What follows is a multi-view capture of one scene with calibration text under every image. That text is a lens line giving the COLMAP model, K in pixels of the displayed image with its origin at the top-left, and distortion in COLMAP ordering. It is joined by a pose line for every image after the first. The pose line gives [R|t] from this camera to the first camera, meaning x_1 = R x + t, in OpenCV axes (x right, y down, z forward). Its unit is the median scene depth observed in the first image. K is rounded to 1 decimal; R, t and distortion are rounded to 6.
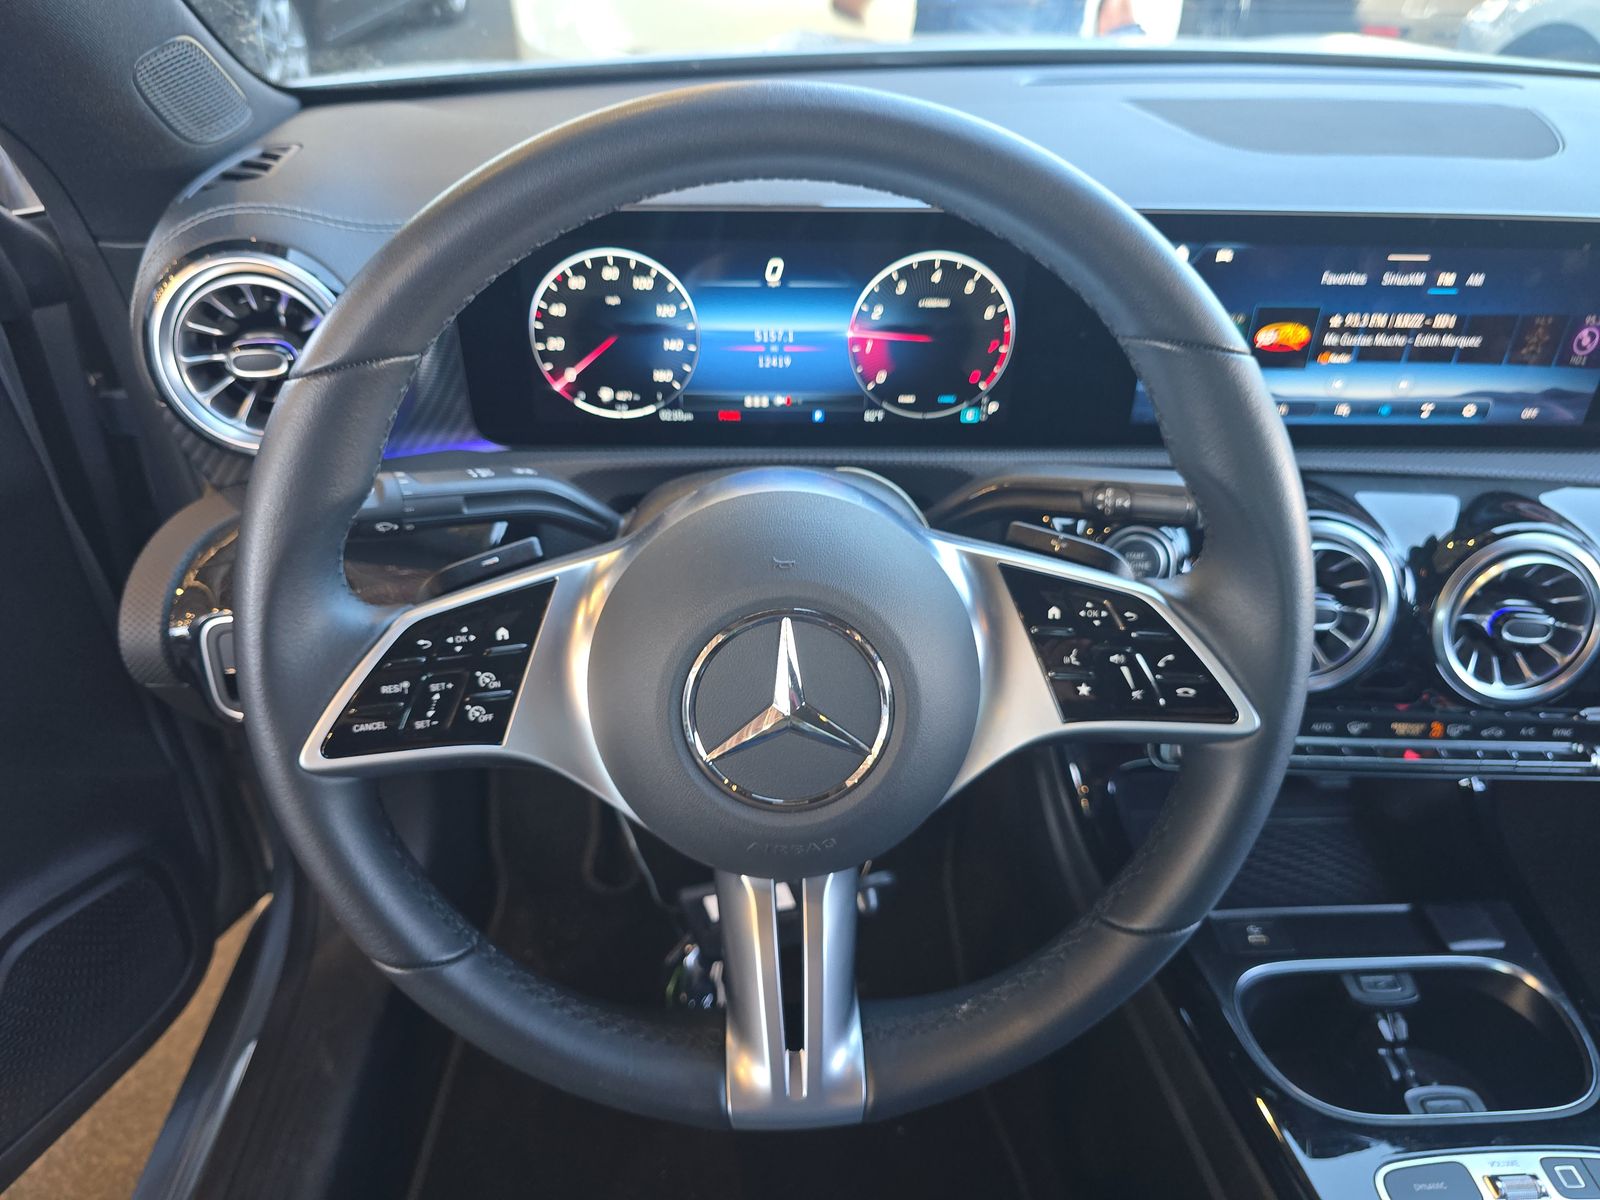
lens RADIAL K [[1095.8, 0, 822.6], [0, 1095.8, 599.9], [0, 0, 1]] dist [0.041117, -0.046003]
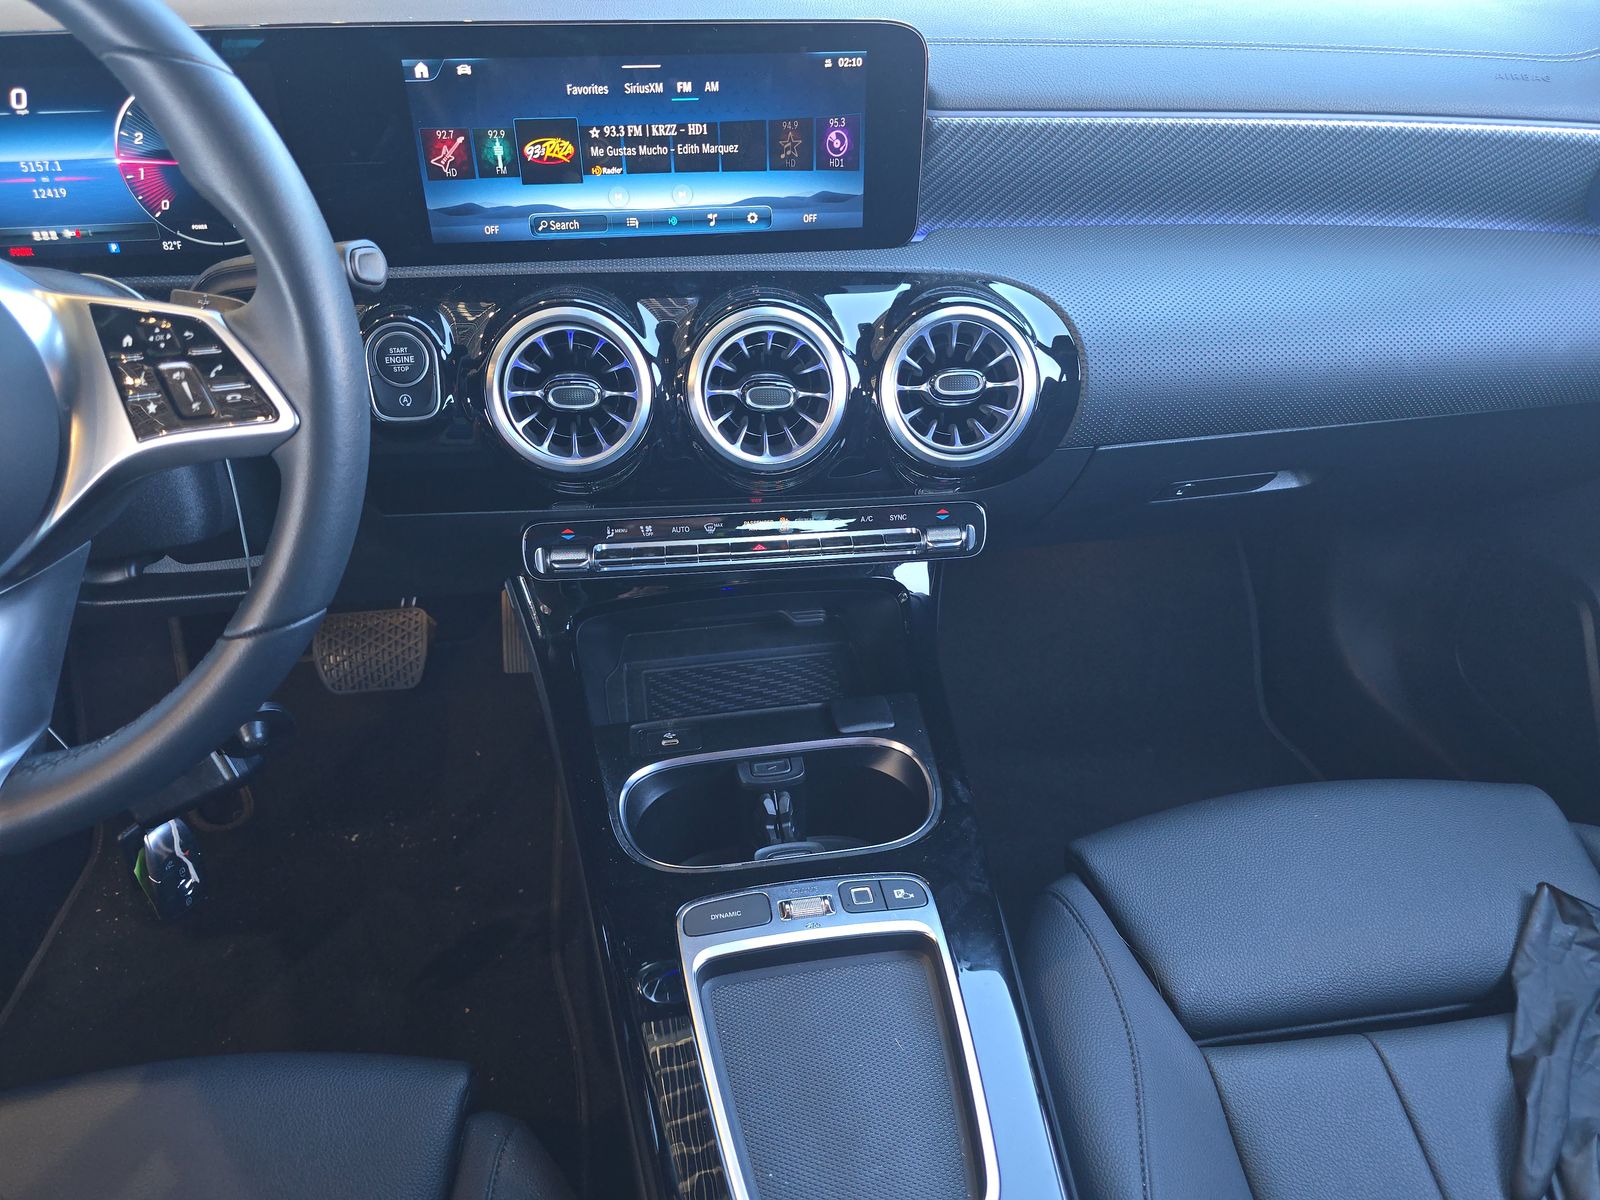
lens RADIAL K [[1075.4, 0, 800.0], [0, 1075.4, 600.0], [0, 0, 1]] dist [0.047342, -0.040640]
pose [[0.994412, -0.080806, 0.067931, 0.564324], [0.082428, 0.996367, -0.021423, 0.248728], [-0.065953, 0.026902, 0.997460, -0.065360]]
